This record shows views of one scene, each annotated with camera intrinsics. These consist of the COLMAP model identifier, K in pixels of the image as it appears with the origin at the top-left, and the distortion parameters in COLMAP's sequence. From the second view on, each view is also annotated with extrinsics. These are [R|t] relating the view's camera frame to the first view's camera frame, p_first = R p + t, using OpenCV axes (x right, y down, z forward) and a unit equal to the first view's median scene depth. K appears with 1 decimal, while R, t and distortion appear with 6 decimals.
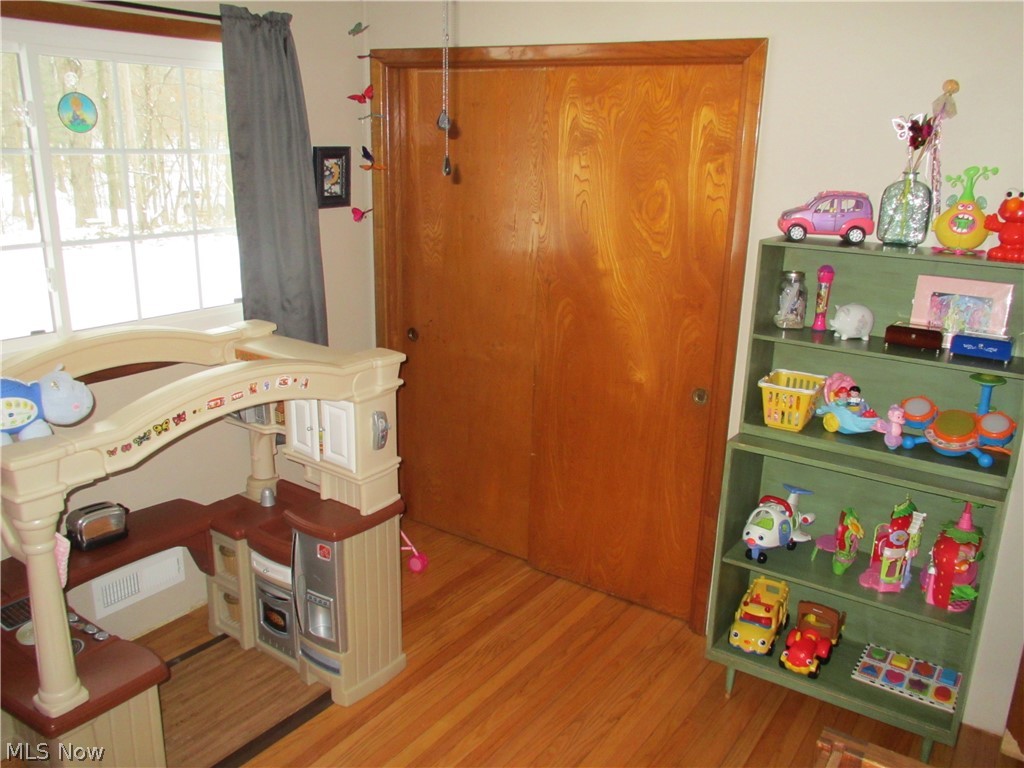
lens RADIAL K [[861.3, 0, 512.0], [0, 861.3, 384.0], [0, 0, 1]] dist [-0.019627, -0.004819]
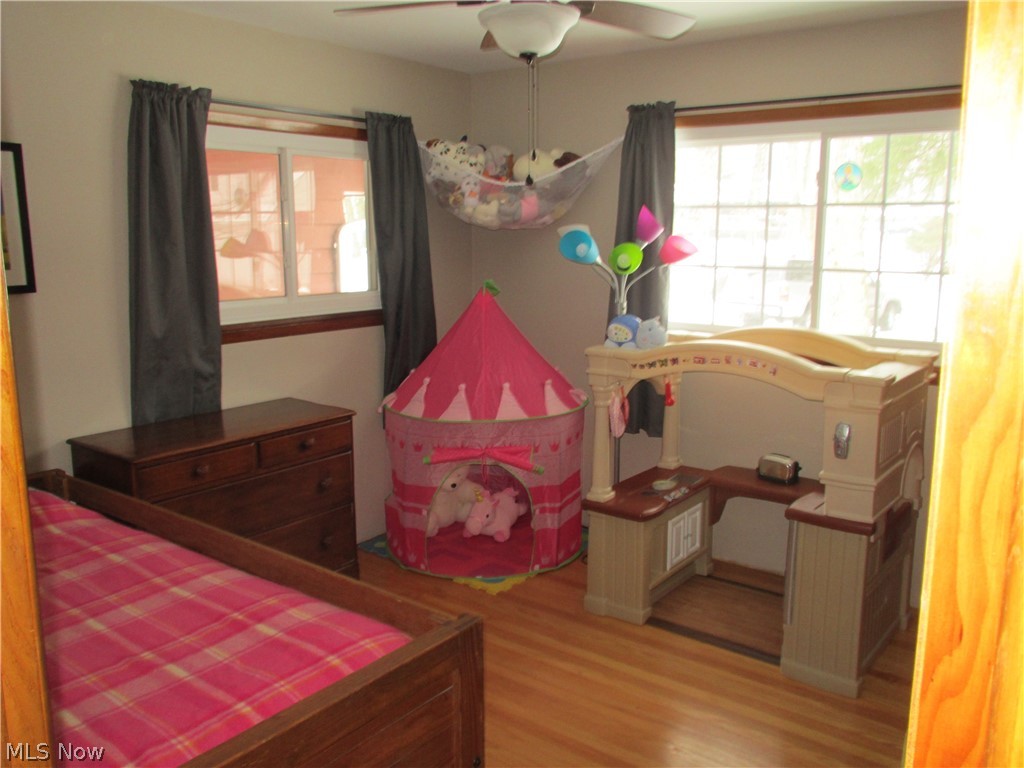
lens RADIAL K [[861.3, 0, 512.0], [0, 861.3, 384.0], [0, 0, 1]] dist [-0.019627, -0.004819]
pose [[-0.034792, 0.155848, -0.987168, 1.153597], [-0.293243, 0.942696, 0.159162, -0.081355], [0.955405, 0.295018, 0.012903, 0.706218]]
